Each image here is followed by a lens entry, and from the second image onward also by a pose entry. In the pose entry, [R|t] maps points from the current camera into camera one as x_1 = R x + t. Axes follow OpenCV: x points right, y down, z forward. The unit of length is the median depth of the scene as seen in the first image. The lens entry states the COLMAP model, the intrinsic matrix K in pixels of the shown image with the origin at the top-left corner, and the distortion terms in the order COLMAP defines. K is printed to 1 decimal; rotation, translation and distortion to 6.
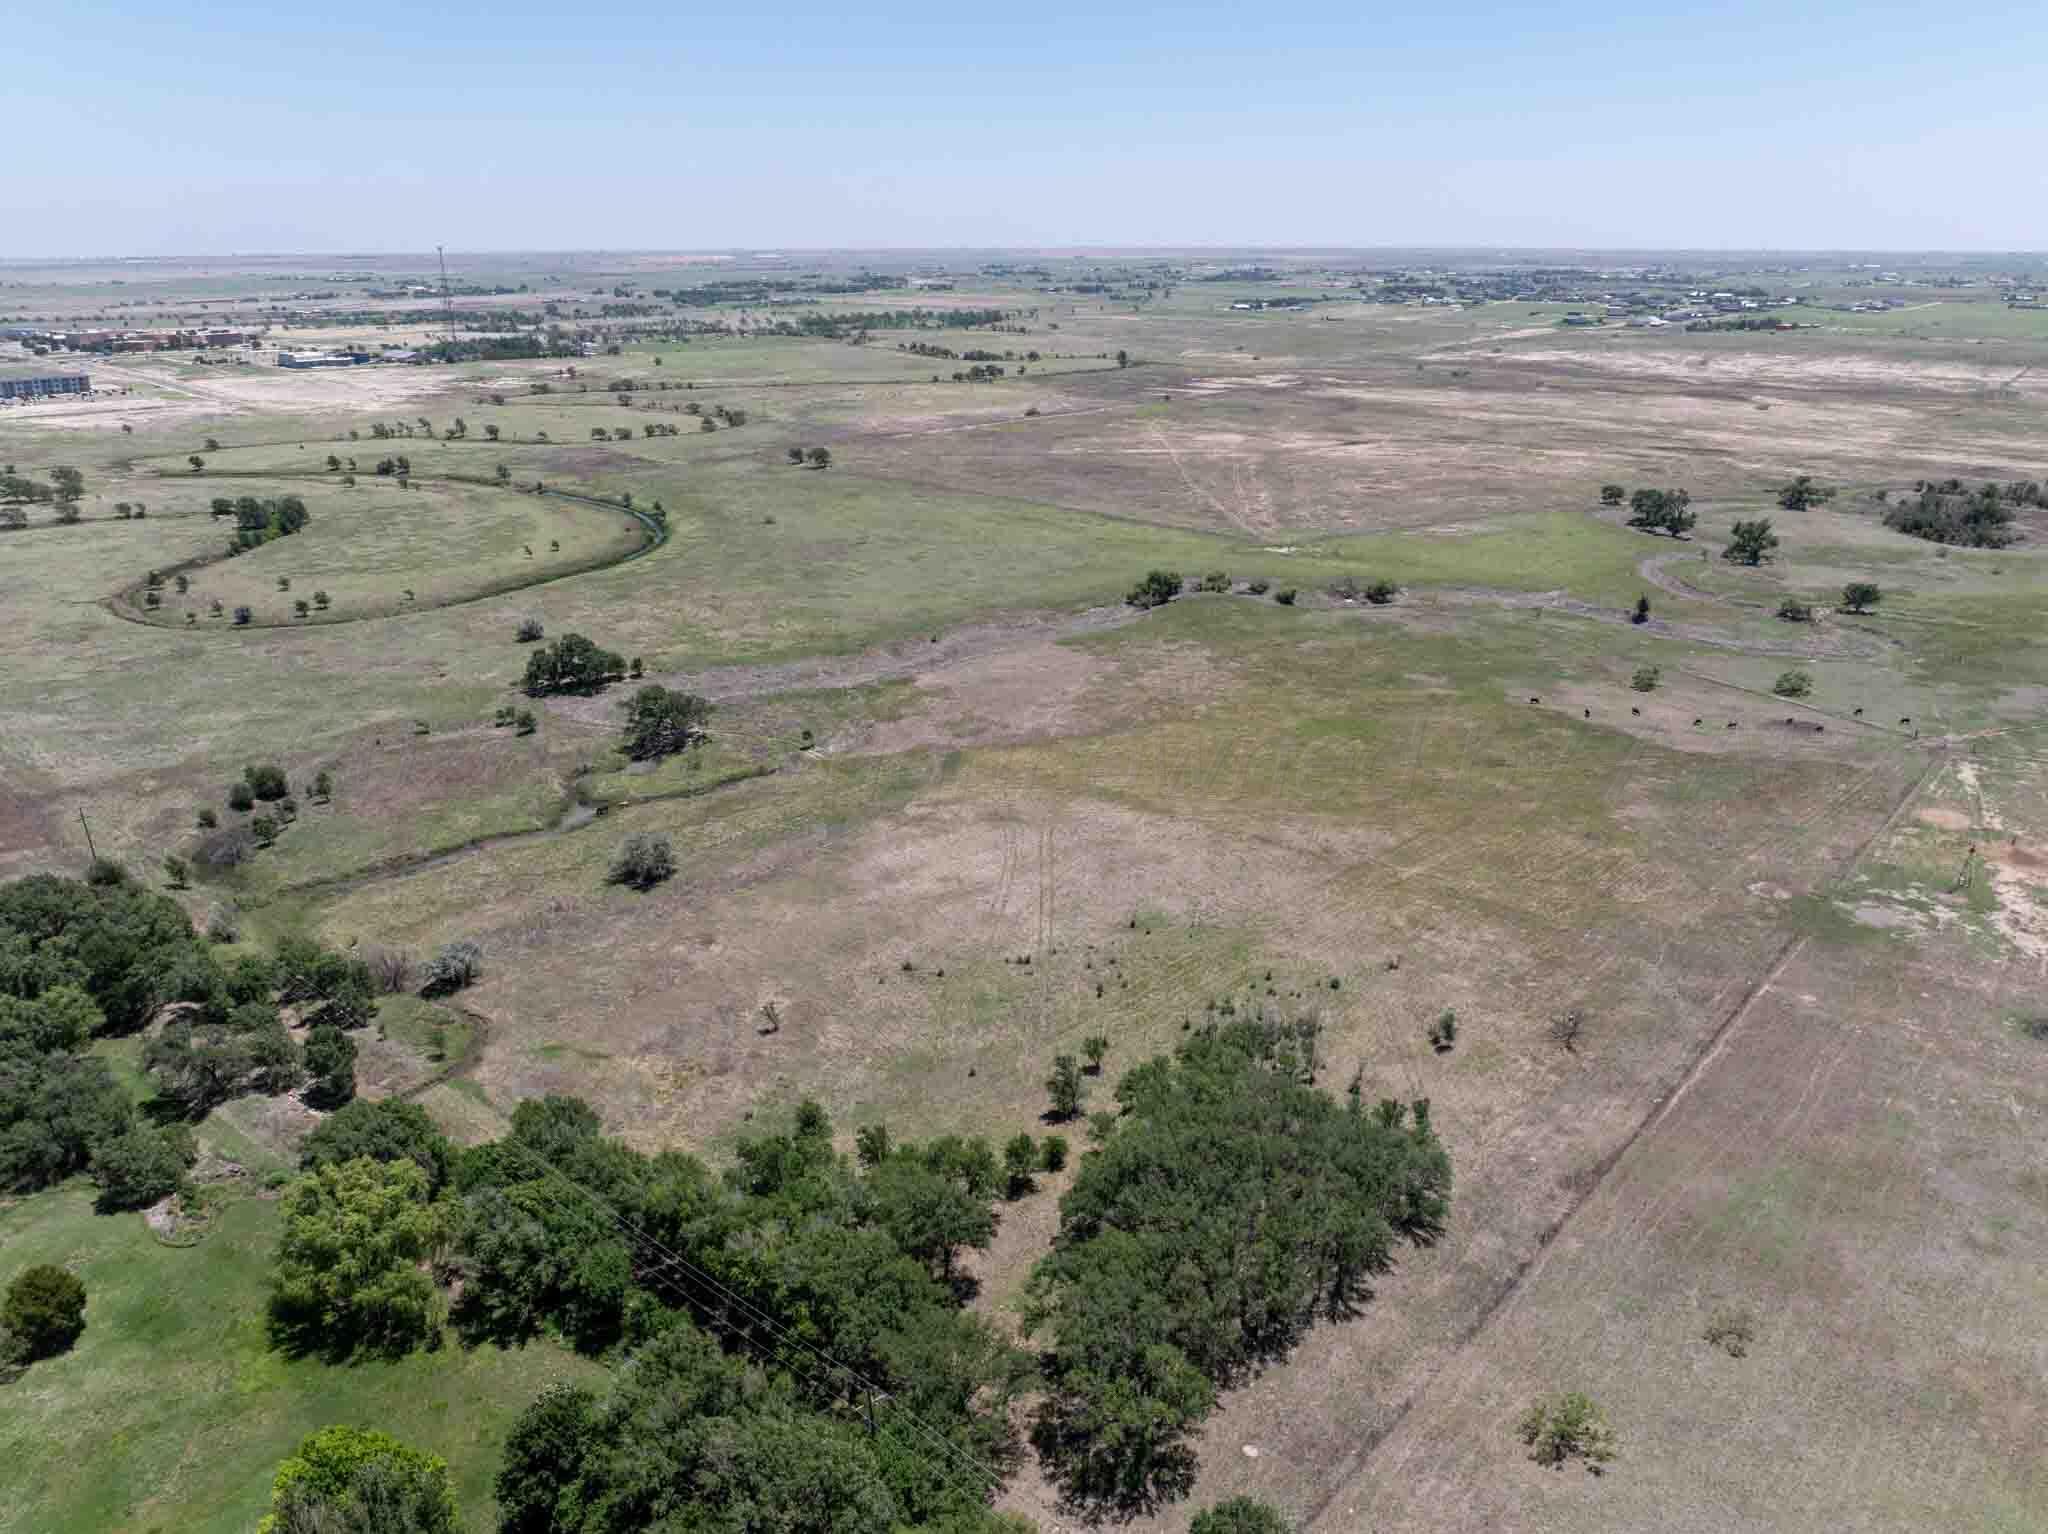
lens RADIAL K [[1432.5, 0, 1028.4], [0, 1432.5, 766.7], [0, 0, 1]] dist [-0.033631, -0.005712]
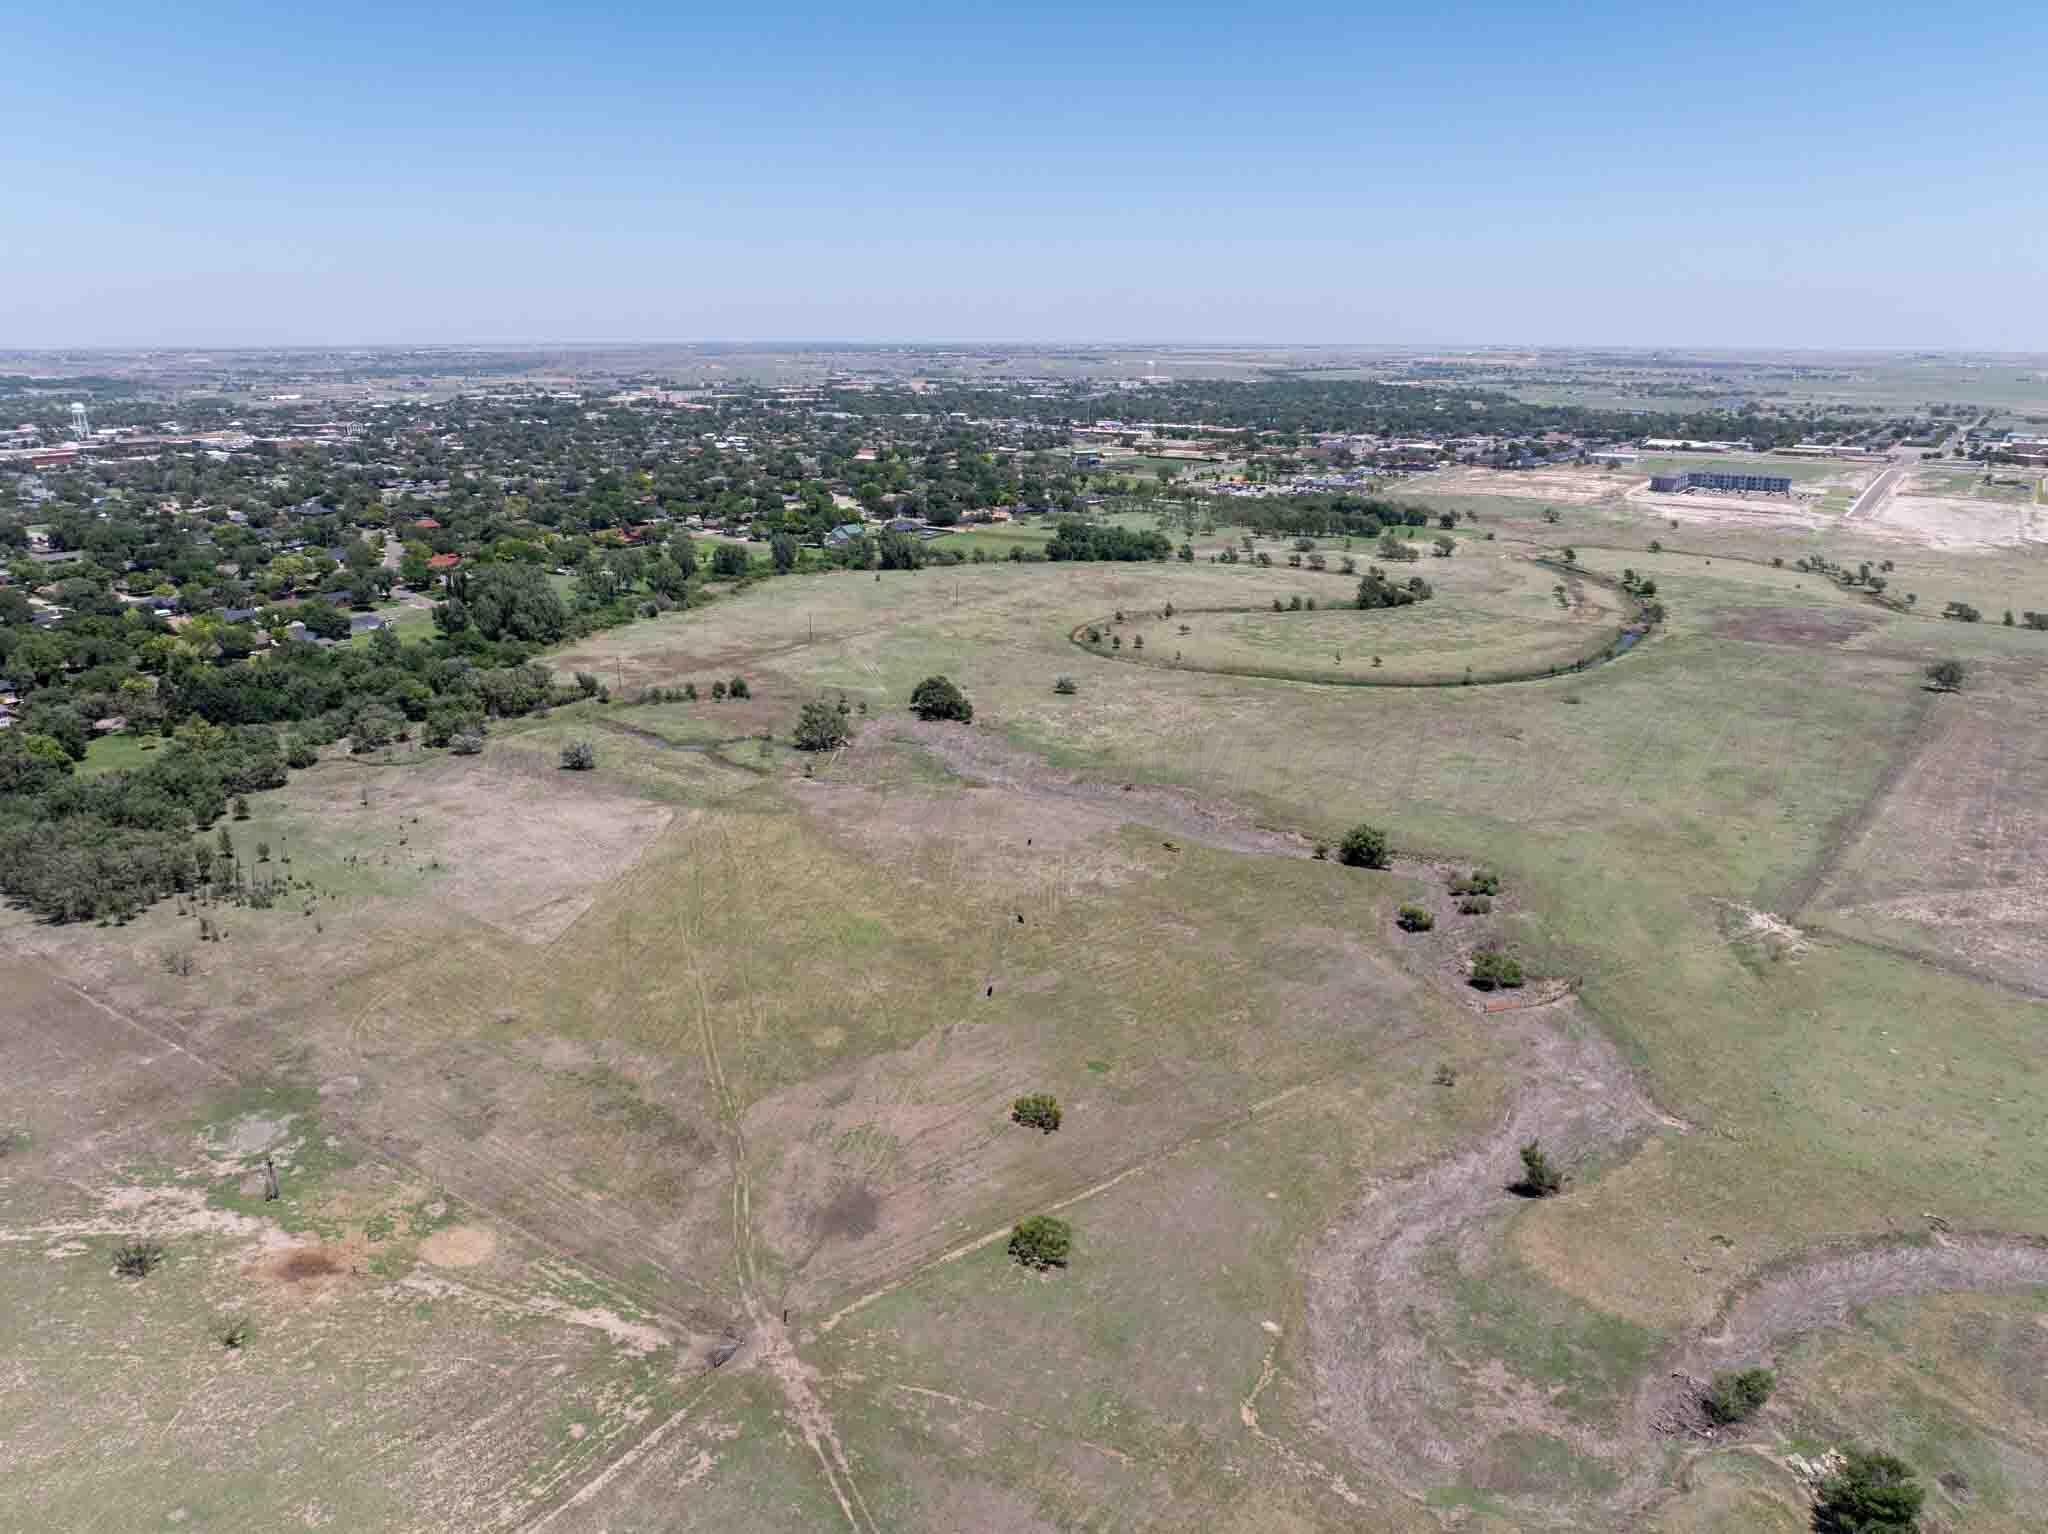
lens RADIAL K [[1432.5, 0, 1028.4], [0, 1432.5, 766.7], [0, 0, 1]] dist [-0.033631, -0.005712]
pose [[0.127542, 0.288140, -0.949057, 1.241067], [-0.342064, 0.910942, 0.230599, -0.436776], [0.930981, 0.295227, 0.214746, 0.983537]]
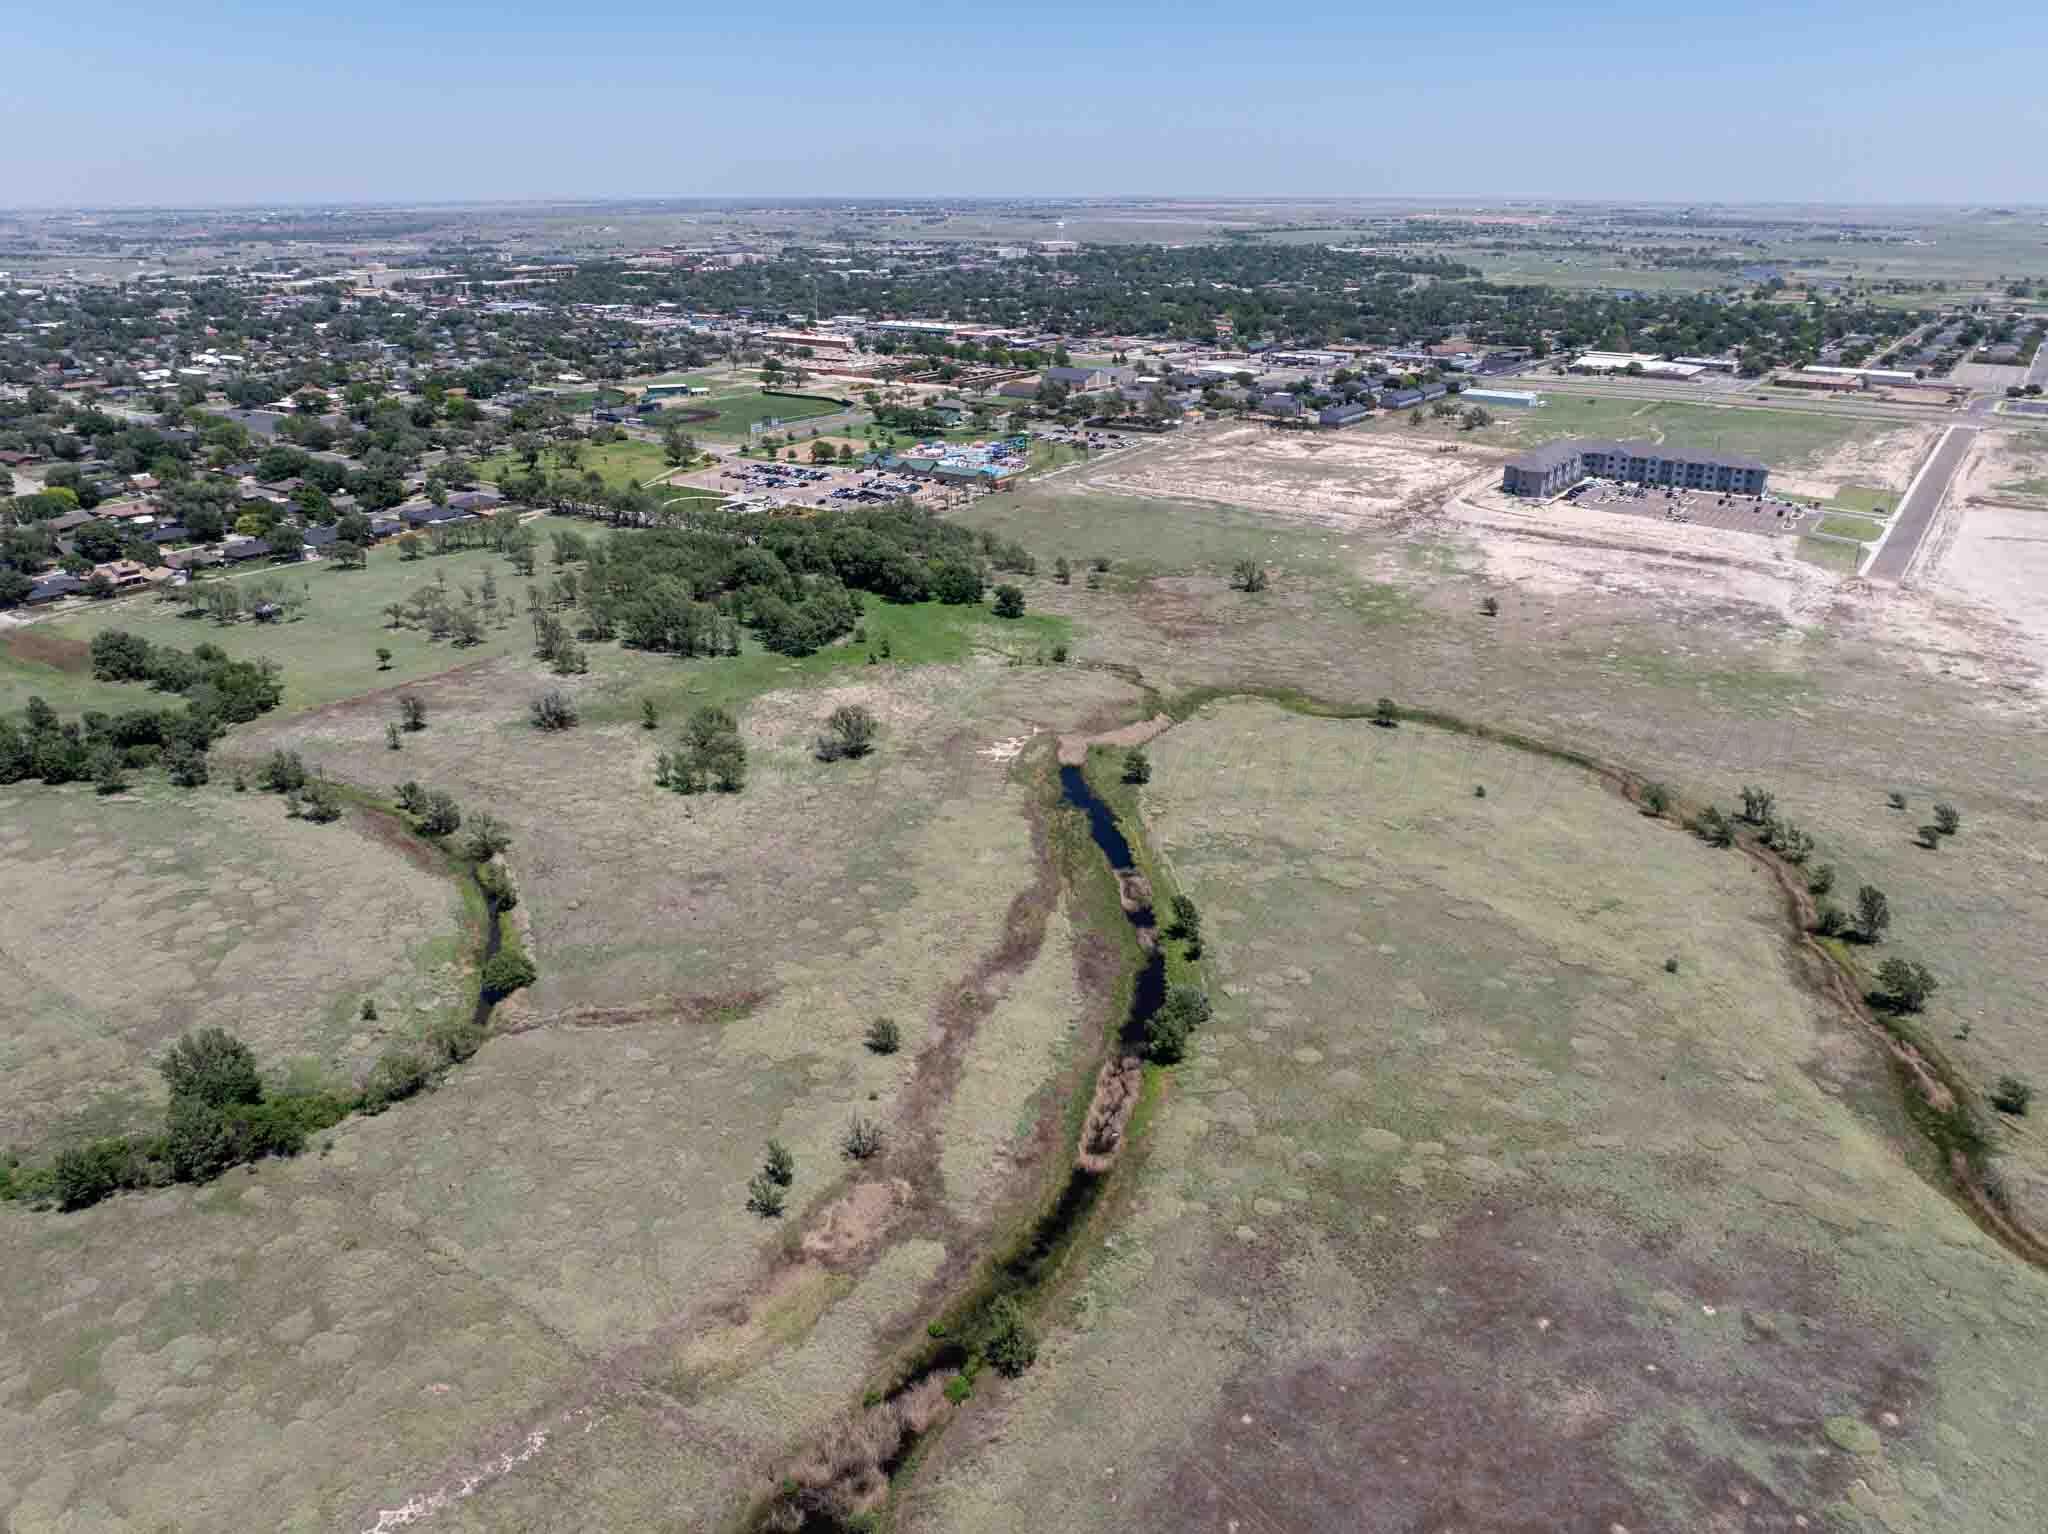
lens RADIAL K [[1432.5, 0, 1028.4], [0, 1432.5, 766.7], [0, 0, 1]] dist [-0.033631, -0.005712]
pose [[0.108244, 0.373303, -0.921373, -0.426837], [-0.337417, 0.885597, 0.319168, -0.880486], [0.935111, 0.276339, 0.221819, 2.164681]]
